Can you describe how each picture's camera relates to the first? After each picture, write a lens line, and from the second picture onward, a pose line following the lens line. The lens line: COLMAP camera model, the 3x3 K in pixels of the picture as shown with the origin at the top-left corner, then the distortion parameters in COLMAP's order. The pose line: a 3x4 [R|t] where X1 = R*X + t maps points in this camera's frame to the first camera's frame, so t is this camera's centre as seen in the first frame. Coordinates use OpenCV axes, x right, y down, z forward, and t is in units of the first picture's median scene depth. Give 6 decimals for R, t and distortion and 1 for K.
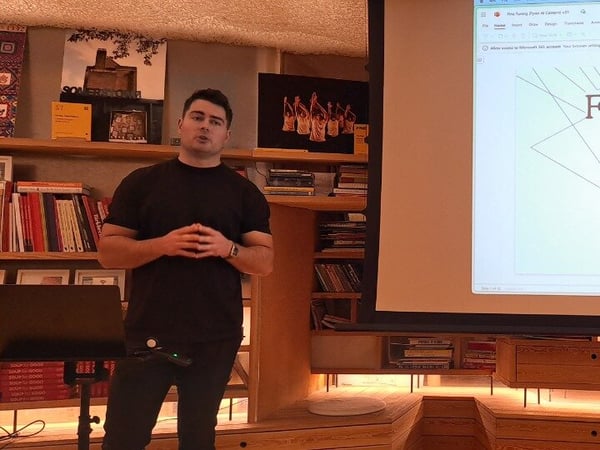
lens RADIAL K [[743.5, 0, 503.8], [0, 743.5, 228.0], [0, 0, 1]] dist [0.093088, -0.079782]
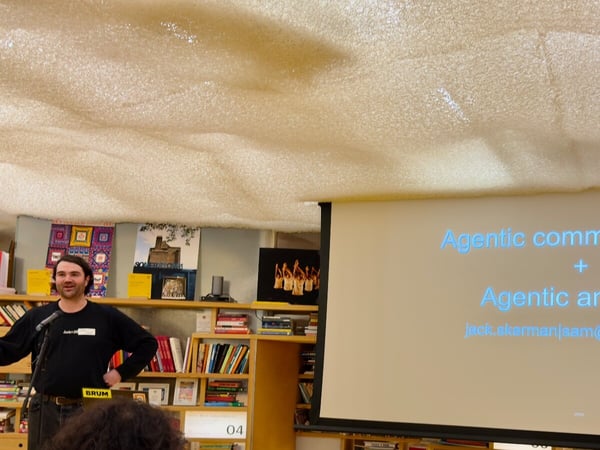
lens RADIAL K [[831.7, 0, 384.8], [0, 831.7, 313.5], [0, 0, 1]] dist [0.271471, -0.716881]
pose [[0.971596, 0.008487, -0.236492, 0.296283], [-0.016560, 0.999345, -0.032169, -0.035964], [0.236064, 0.035171, 0.971101, -0.505836]]
